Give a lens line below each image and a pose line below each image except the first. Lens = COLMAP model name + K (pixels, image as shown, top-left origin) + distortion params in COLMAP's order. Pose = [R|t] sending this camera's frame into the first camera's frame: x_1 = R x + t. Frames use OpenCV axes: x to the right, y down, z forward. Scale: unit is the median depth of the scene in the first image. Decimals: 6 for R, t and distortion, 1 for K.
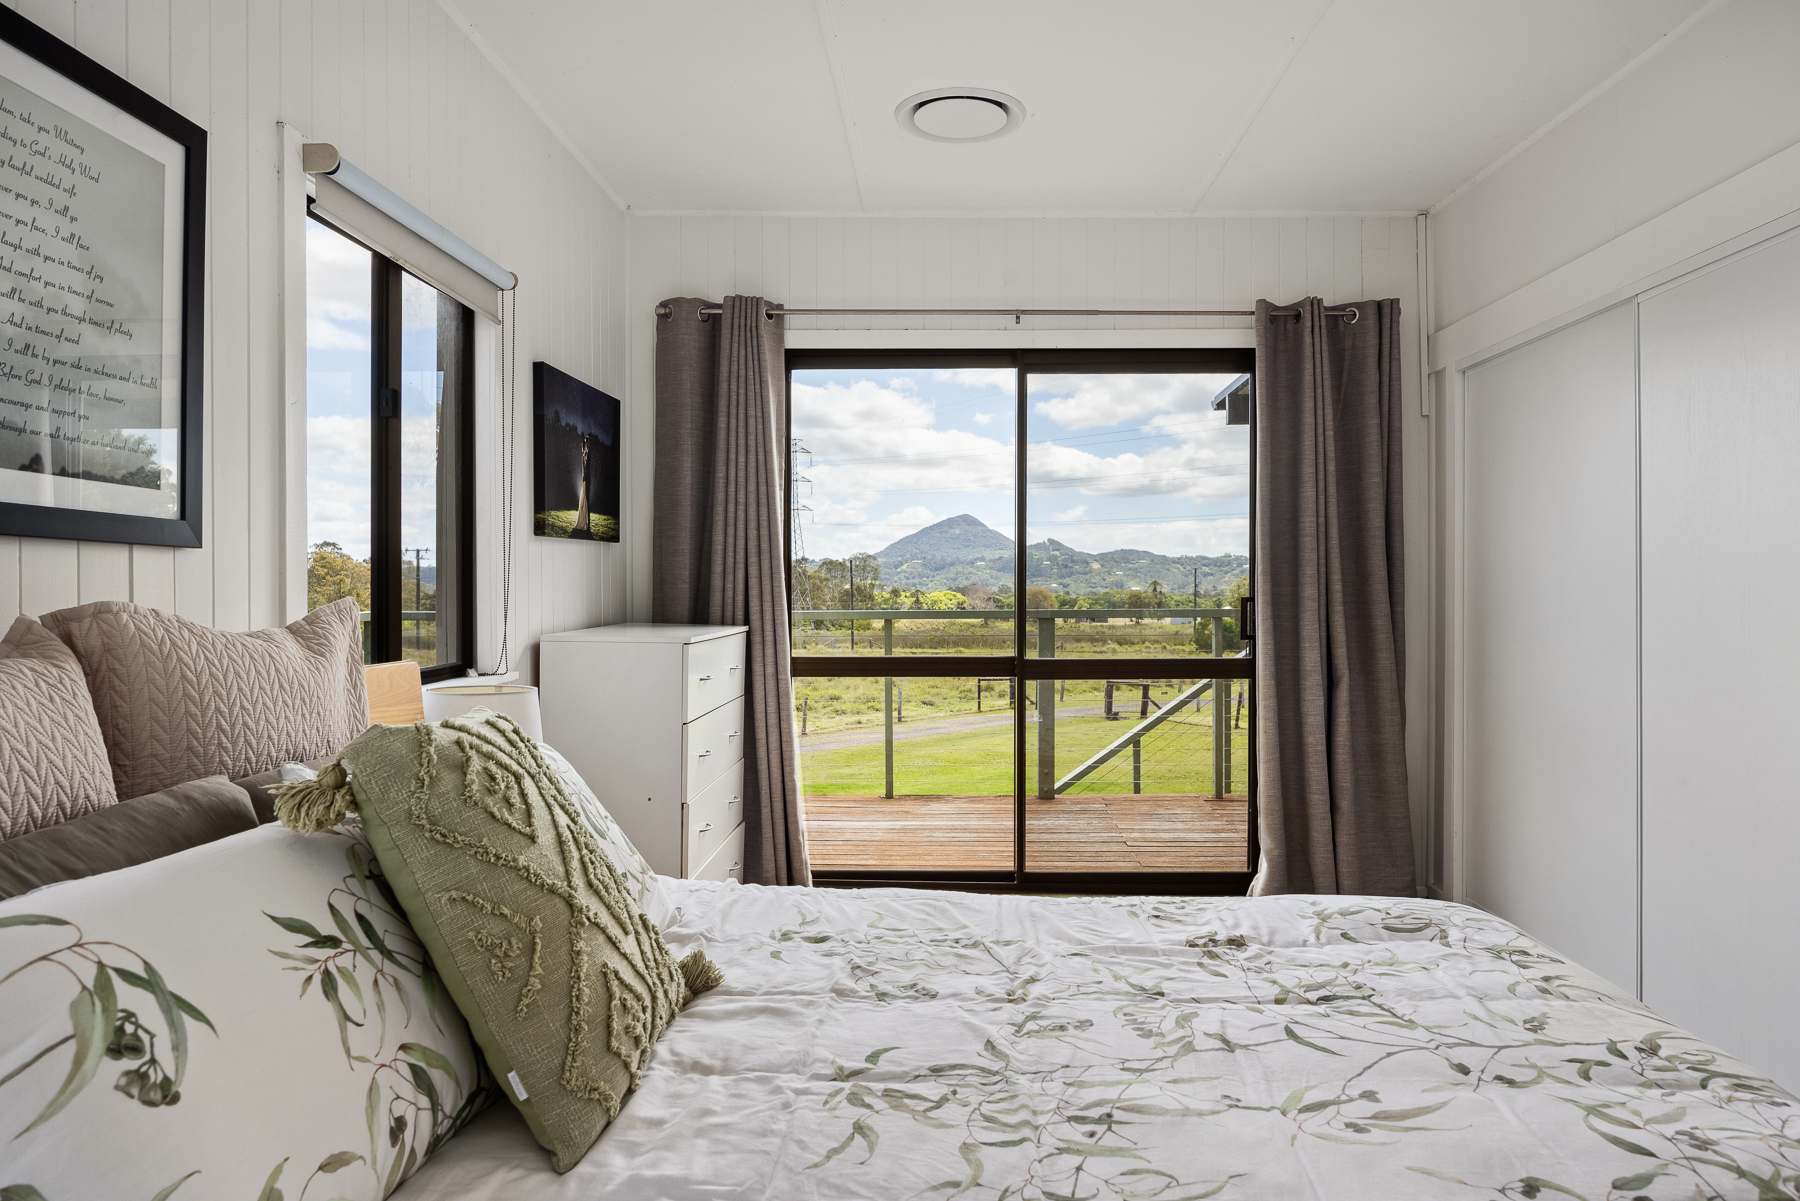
lens RADIAL K [[1151.2, 0, 898.7], [0, 1151.2, 583.7], [0, 0, 1]] dist [-0.005745, 0.001398]
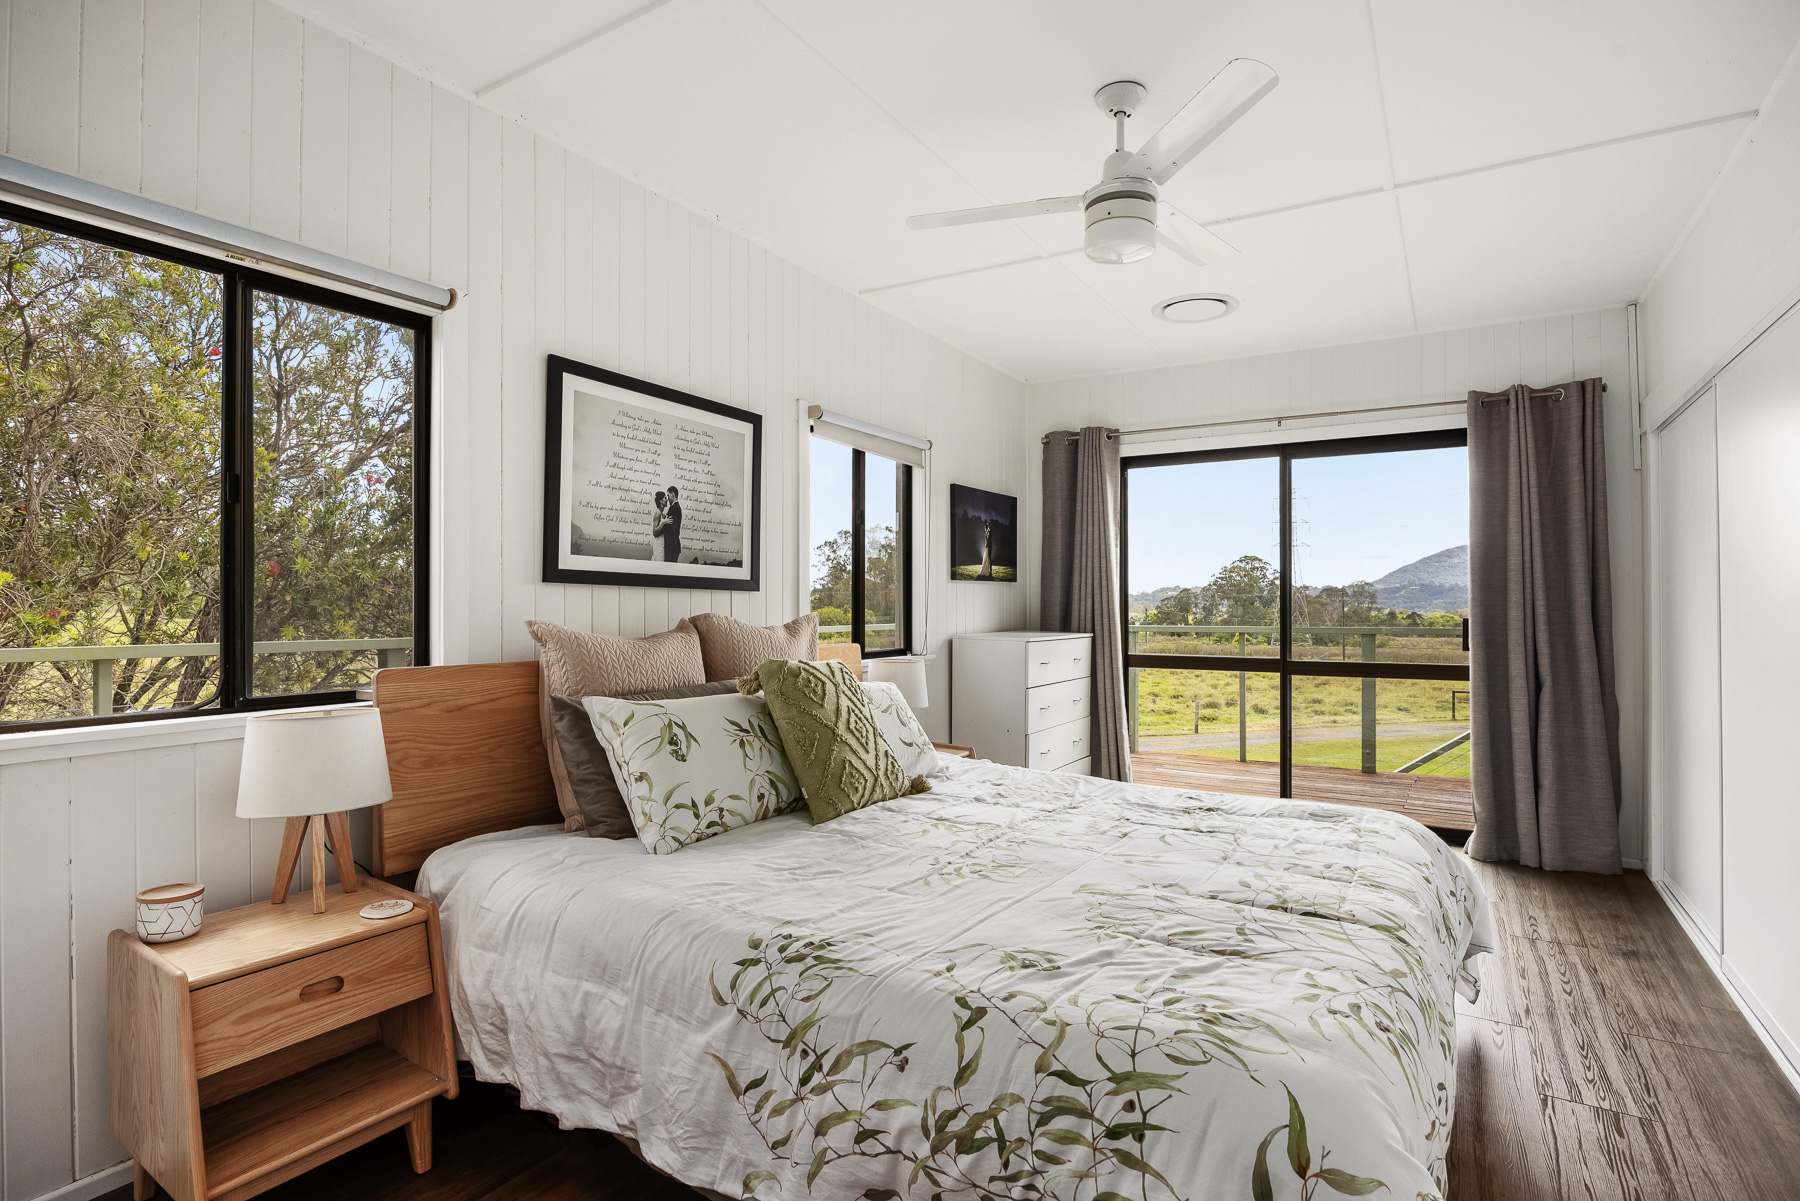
lens RADIAL K [[920.2, 0, 900.0], [0, 920.2, 600.5], [0, 0, 1]] dist [-0.026512, 0.000544]
pose [[0.851667, -0.000927, -0.524082, 0.318009], [-0.002454, 0.999980, -0.005758, -0.000937], [0.524077, 0.006190, 0.851648, -0.232184]]
